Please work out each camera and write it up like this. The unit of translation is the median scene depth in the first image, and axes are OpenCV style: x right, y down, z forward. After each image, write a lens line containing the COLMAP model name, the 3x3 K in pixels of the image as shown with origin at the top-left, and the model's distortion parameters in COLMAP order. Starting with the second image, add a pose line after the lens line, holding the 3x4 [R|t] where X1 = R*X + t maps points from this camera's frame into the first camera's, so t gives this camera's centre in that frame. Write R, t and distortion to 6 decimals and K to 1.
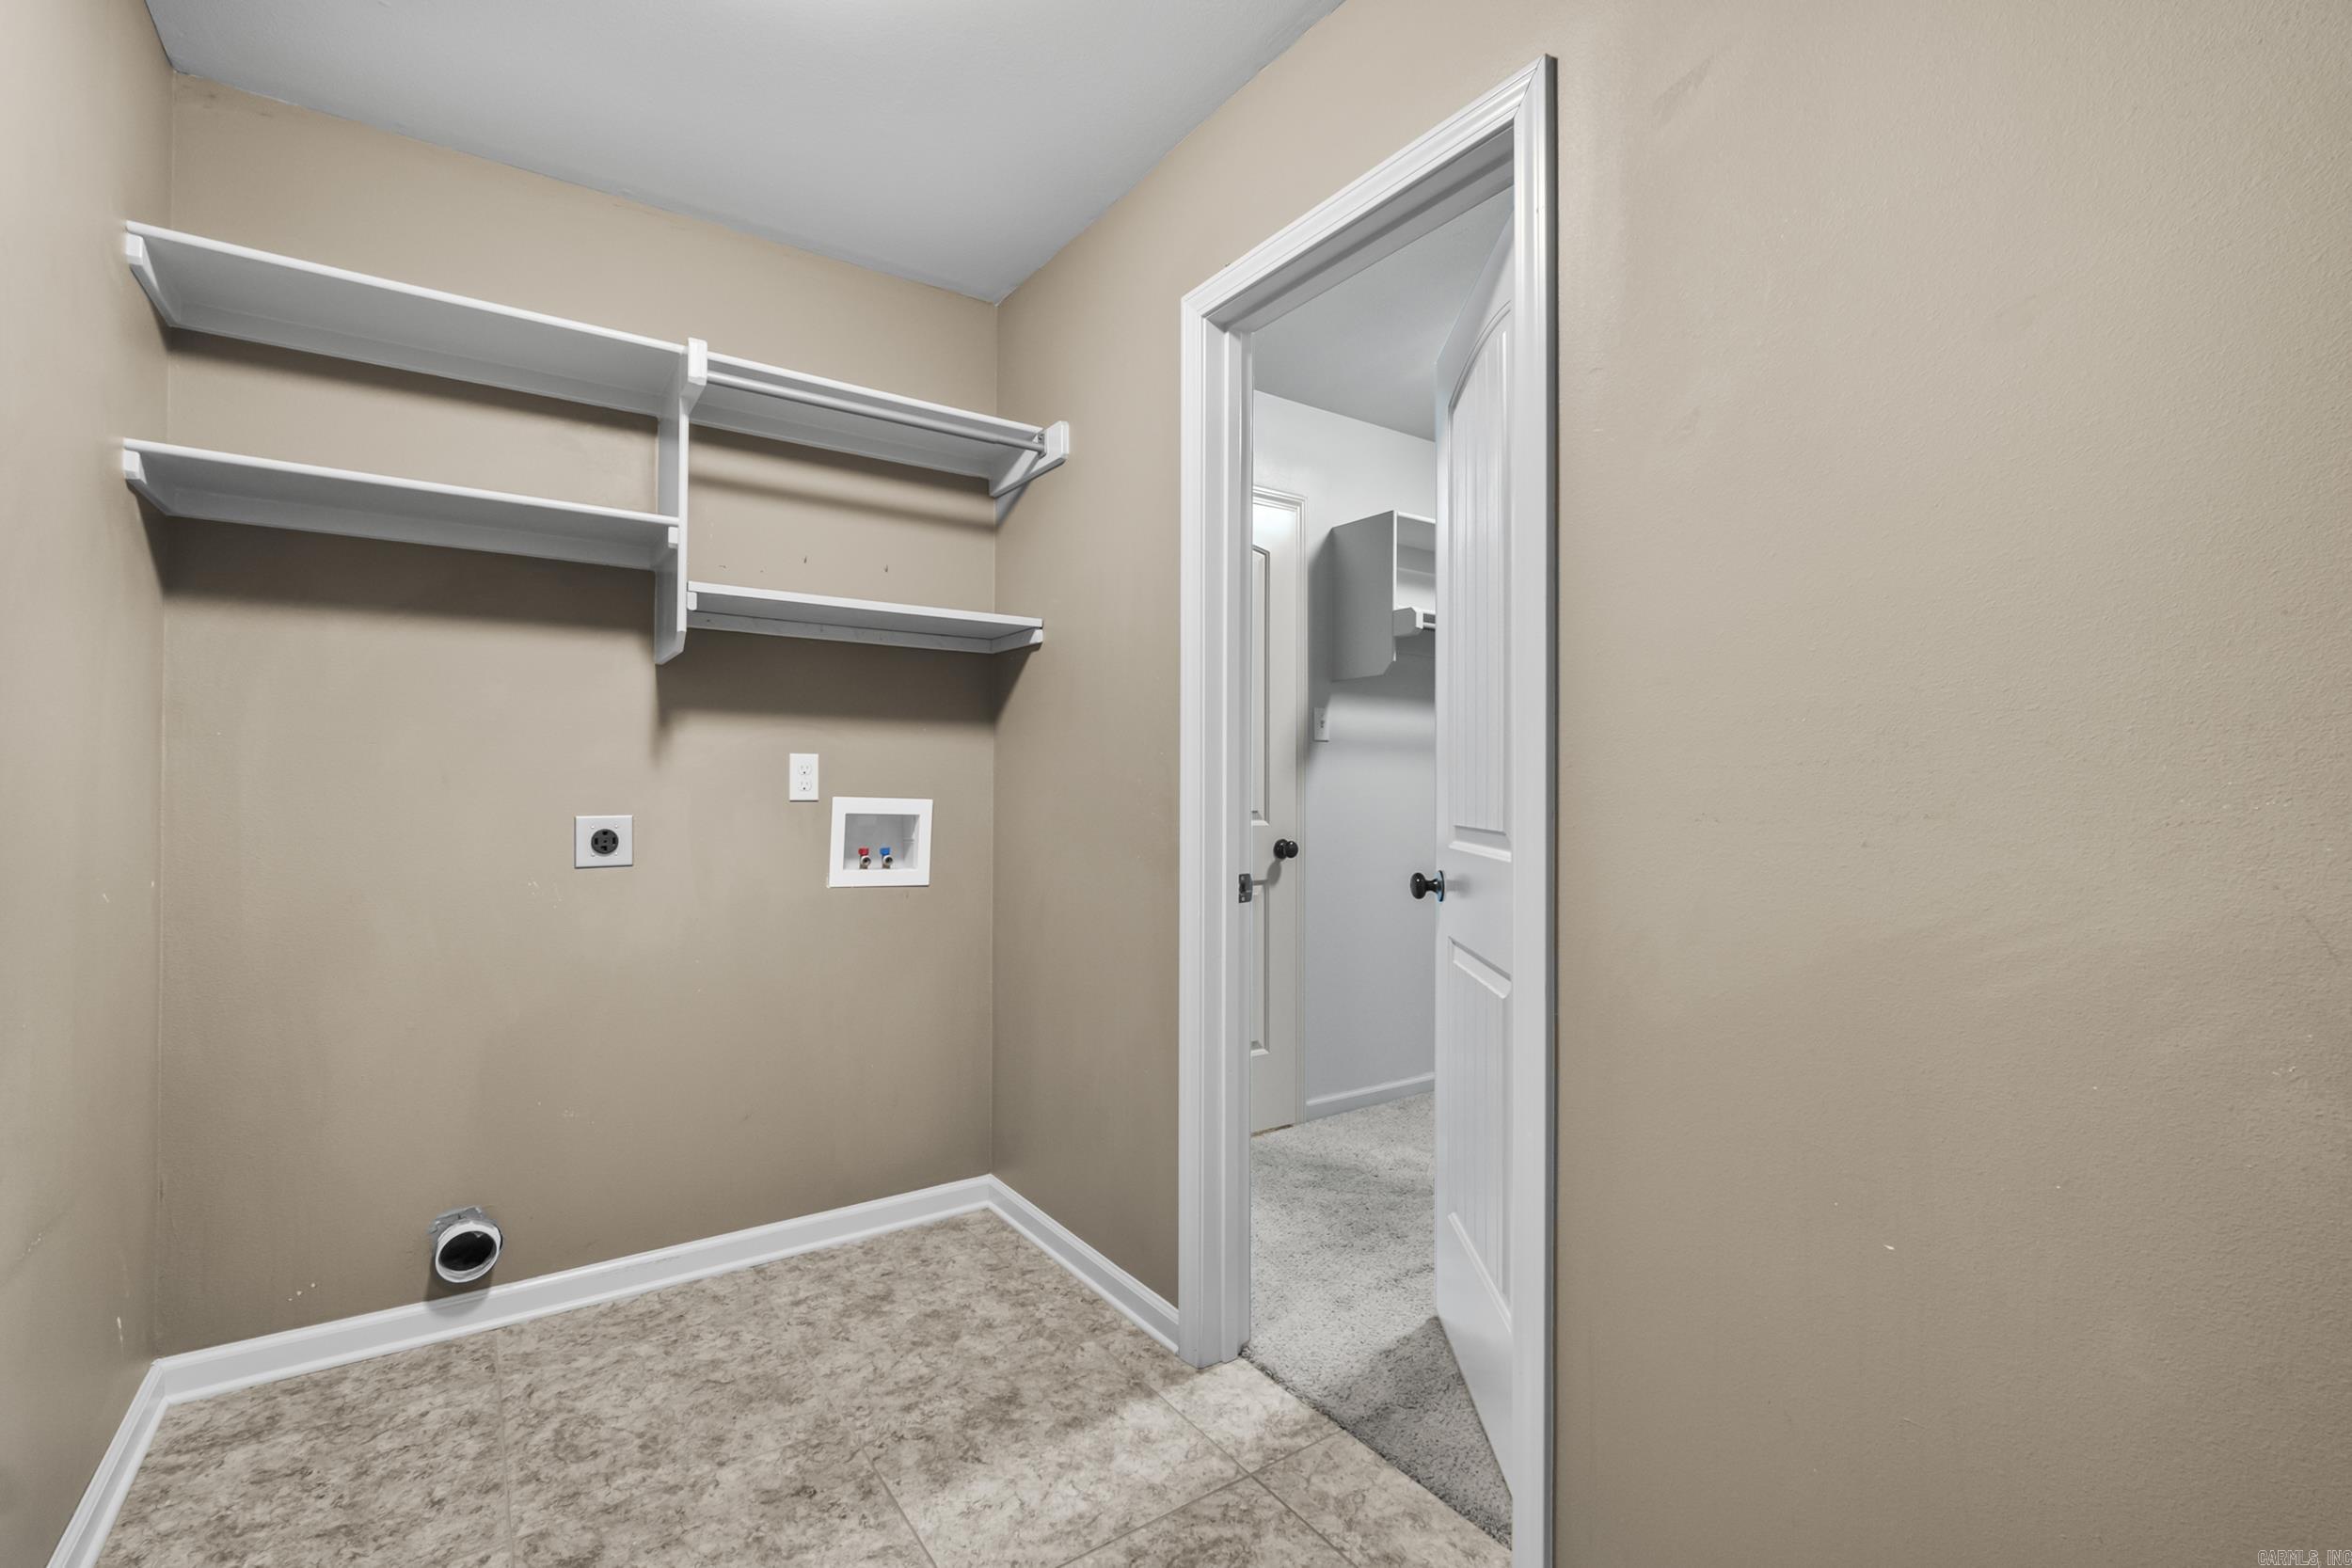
lens RADIAL K [[1041.7, 0, 1165.4], [0, 1041.7, 788.6], [0, 0, 1]] dist [-0.006181, 0.000399]
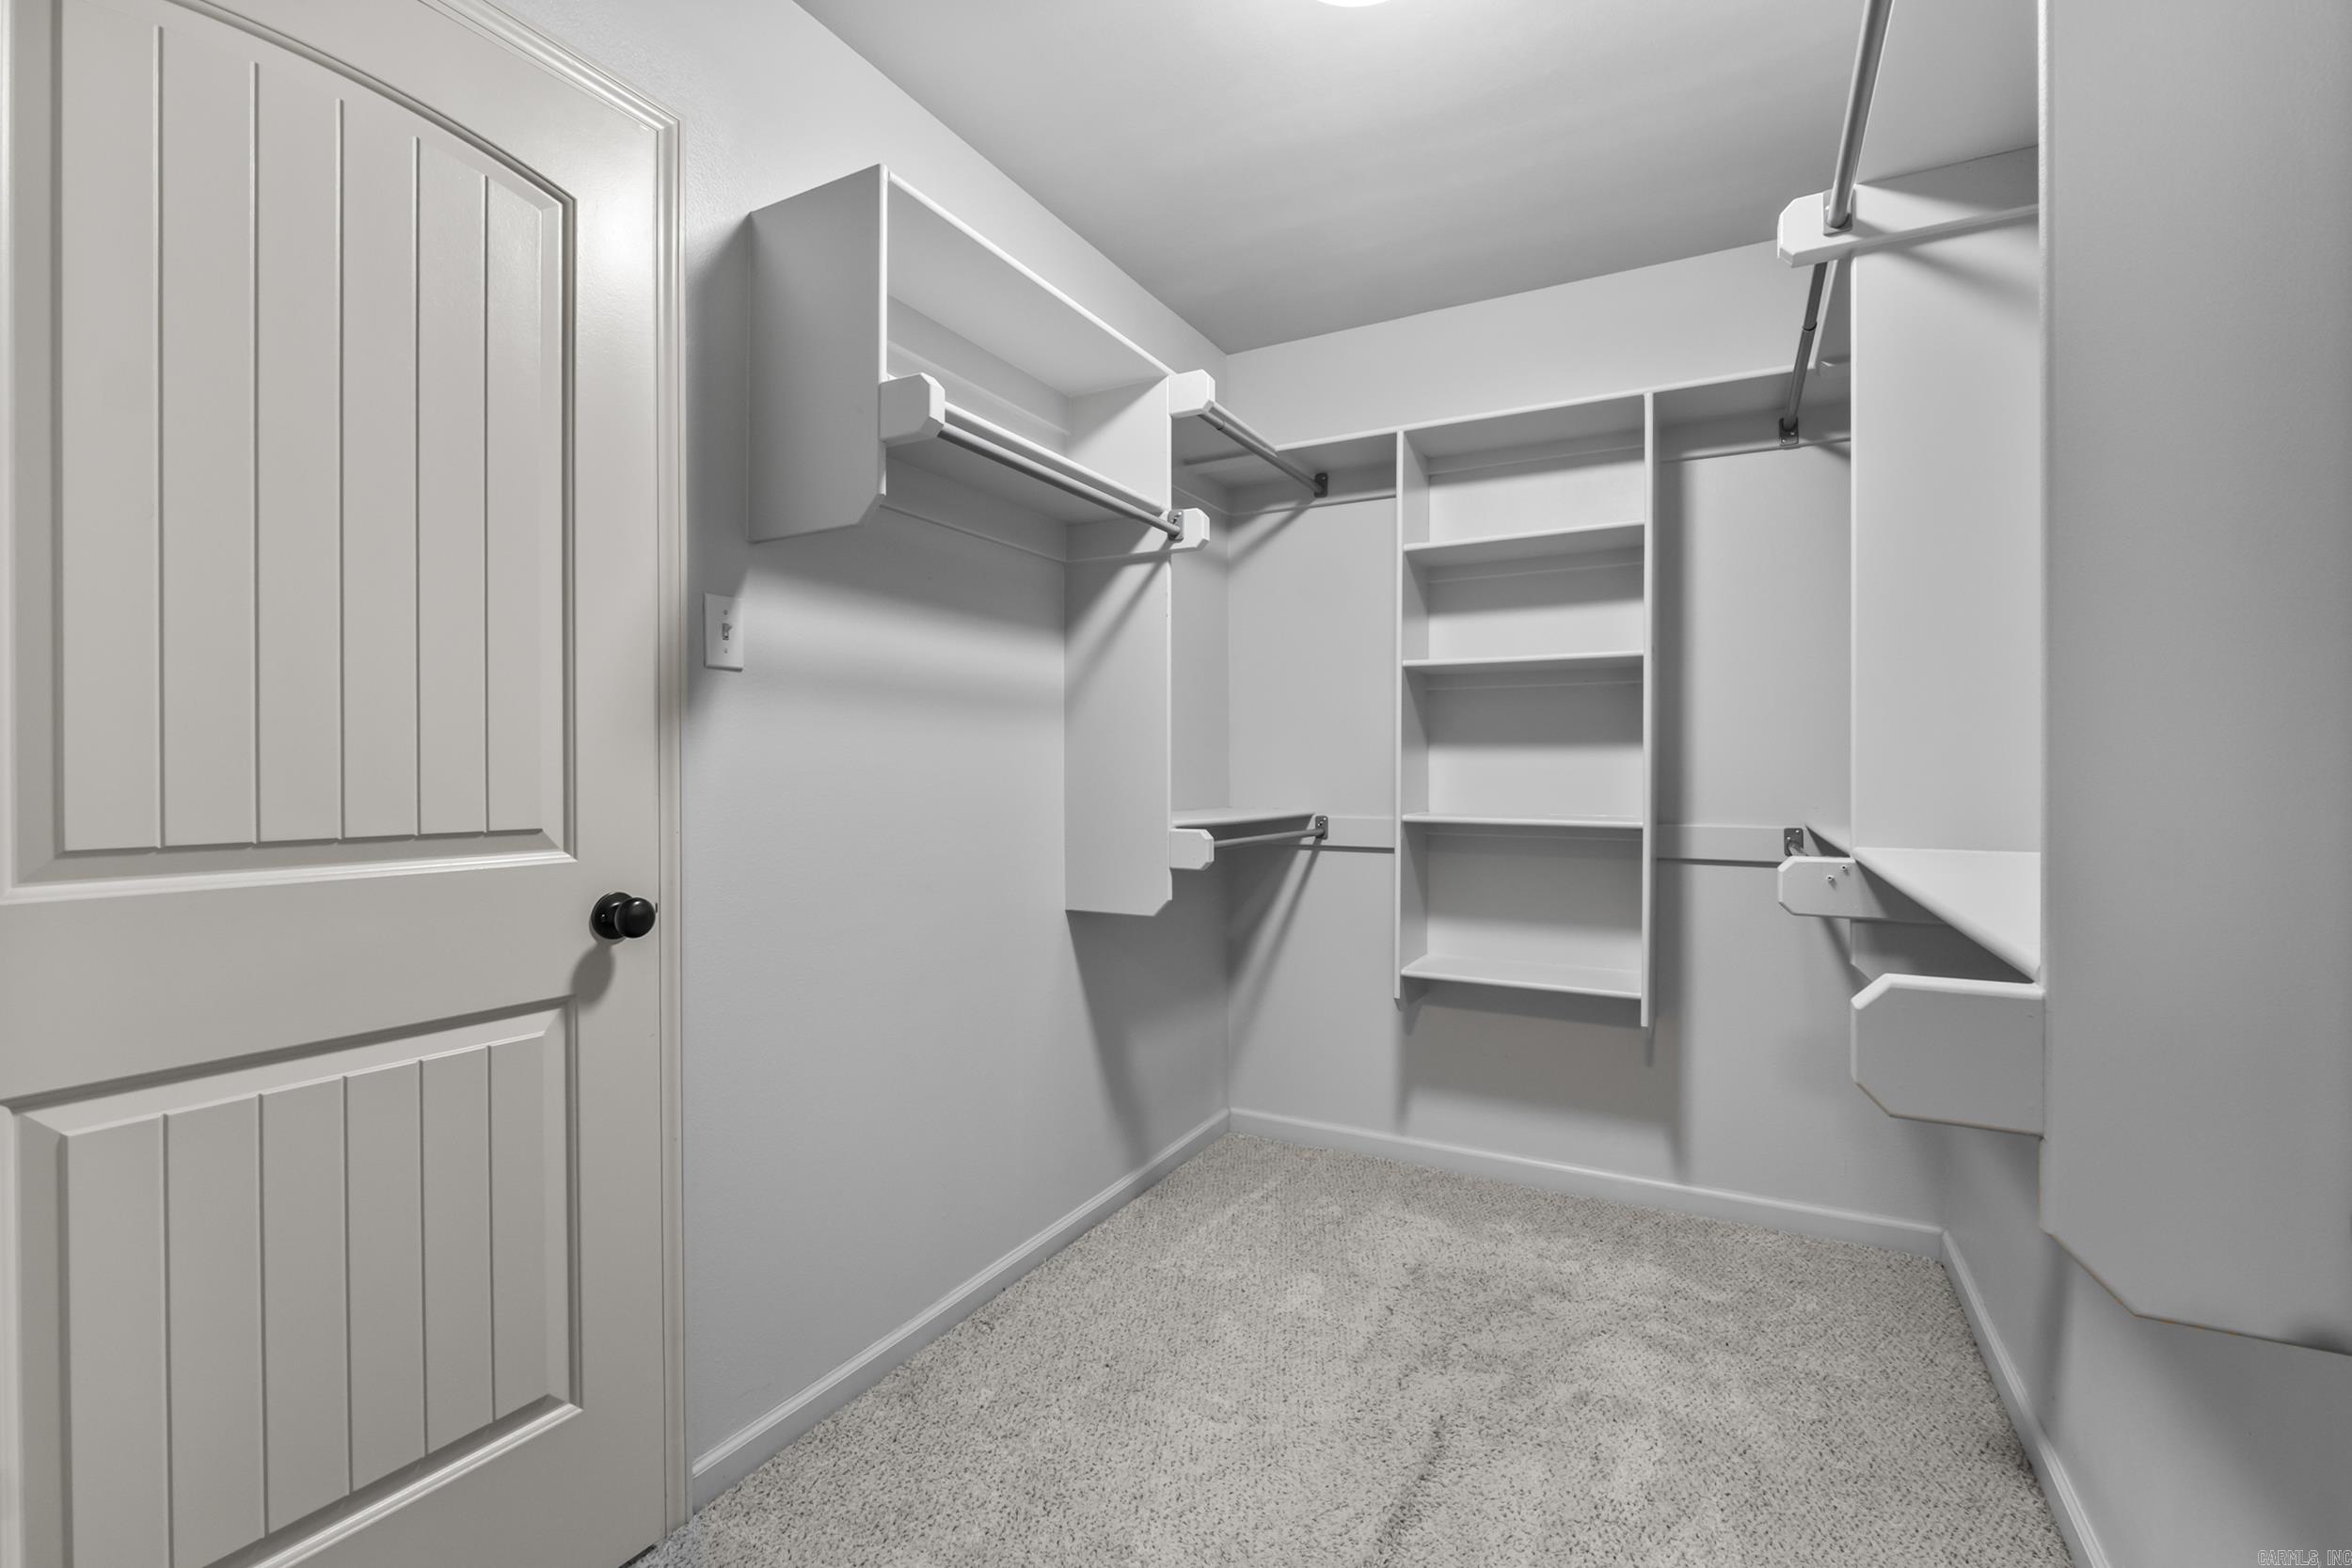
lens RADIAL K [[1041.7, 0, 1167.7], [0, 1041.7, 780.5], [0, 0, 1]] dist [-0.006181, 0.000399]
pose [[0.888541, -0.007916, 0.458730, 0.118724], [0.001972, 0.999908, 0.013435, -0.002028], [-0.458794, -0.011033, 0.888474, 0.528019]]
